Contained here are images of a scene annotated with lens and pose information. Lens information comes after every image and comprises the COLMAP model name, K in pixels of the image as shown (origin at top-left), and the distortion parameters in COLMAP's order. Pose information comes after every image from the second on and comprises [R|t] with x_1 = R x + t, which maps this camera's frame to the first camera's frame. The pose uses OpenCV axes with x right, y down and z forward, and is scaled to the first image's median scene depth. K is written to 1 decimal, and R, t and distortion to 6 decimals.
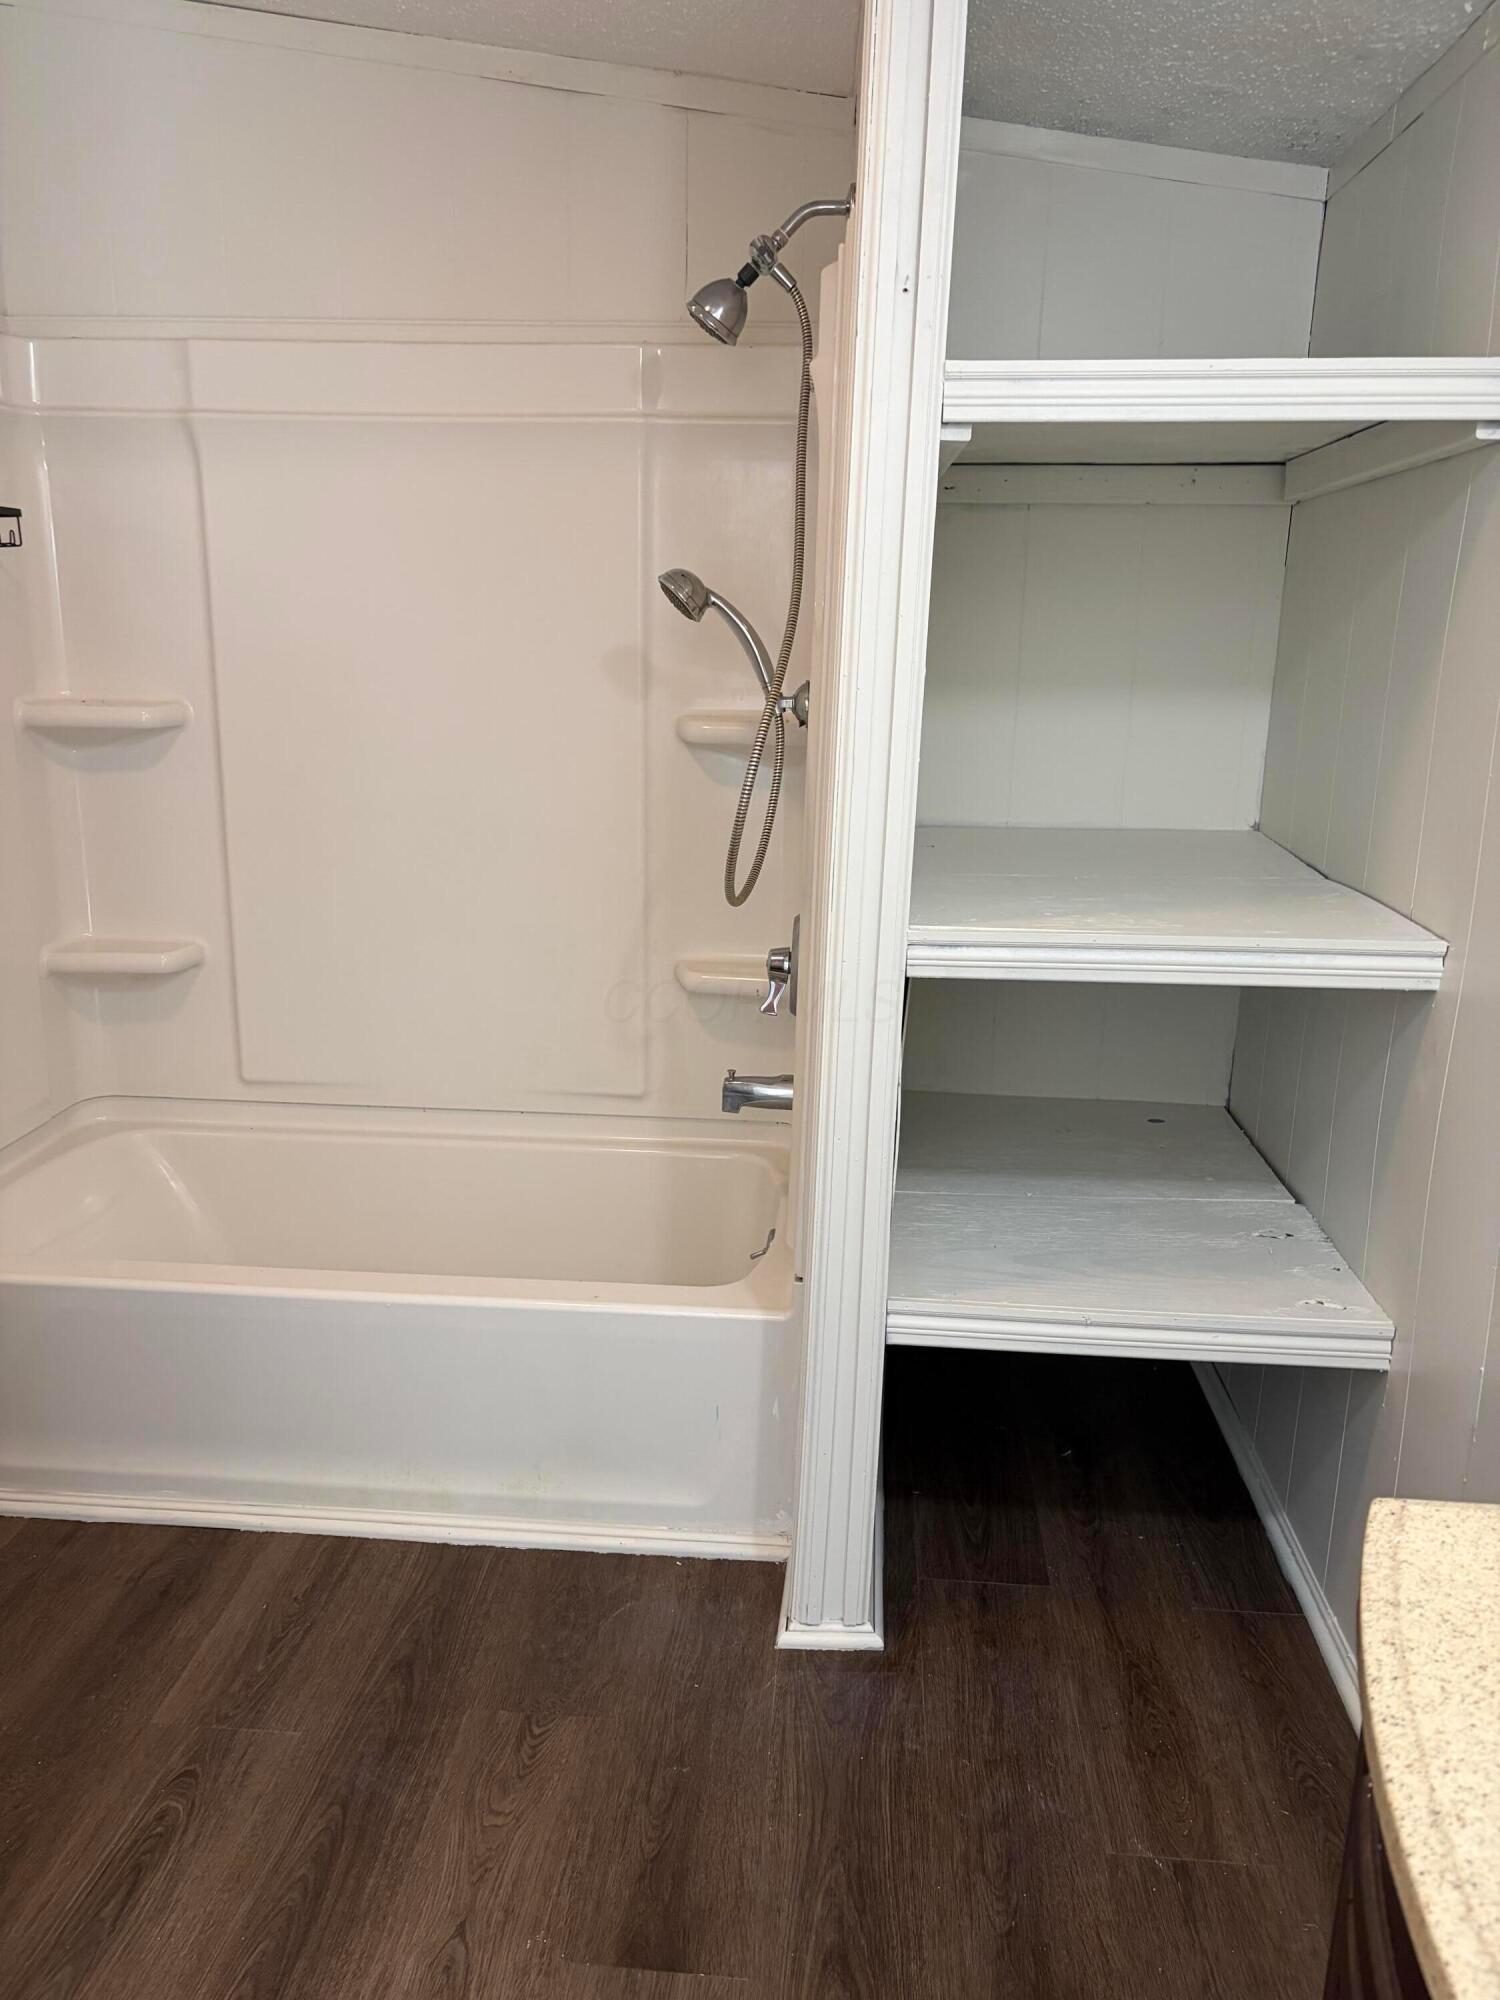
lens RADIAL K [[1512.9, 0, 757.8], [0, 1512.9, 1005.6], [0, 0, 1]] dist [0.040686, -0.032623]
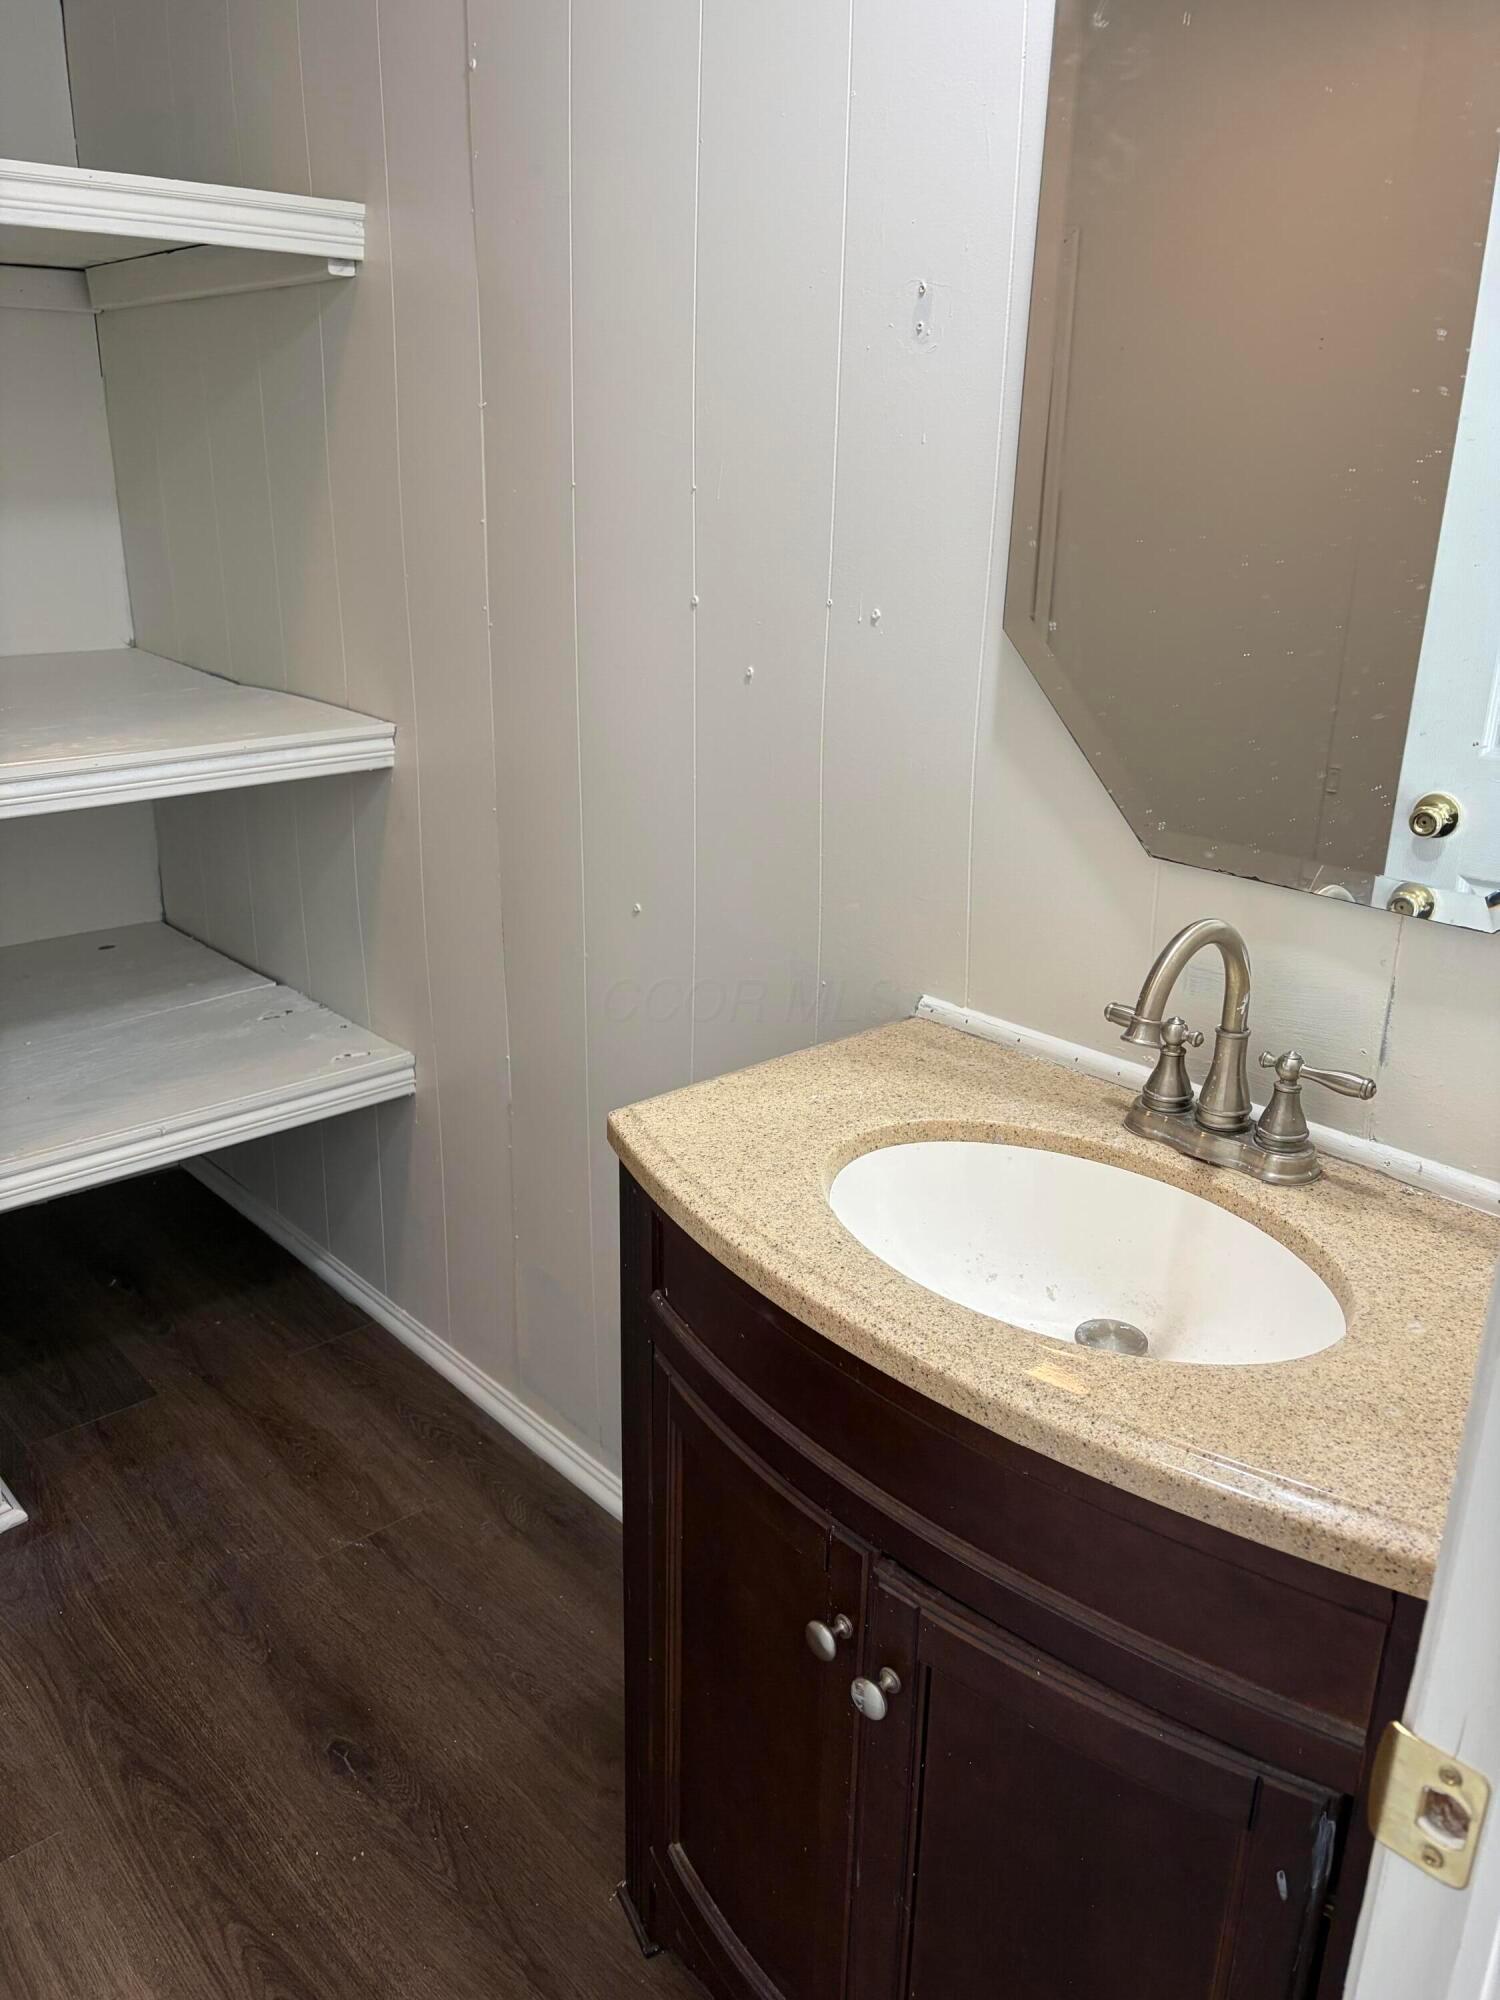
lens RADIAL K [[1512.9, 0, 746.2], [0, 1512.9, 1000.5], [0, 0, 1]] dist [0.040686, -0.032623]
pose [[0.692007, -0.250124, 0.677174, -0.191551], [0.172321, 0.968173, 0.181513, -0.000352], [-0.701022, -0.008917, 0.713084, -0.027208]]
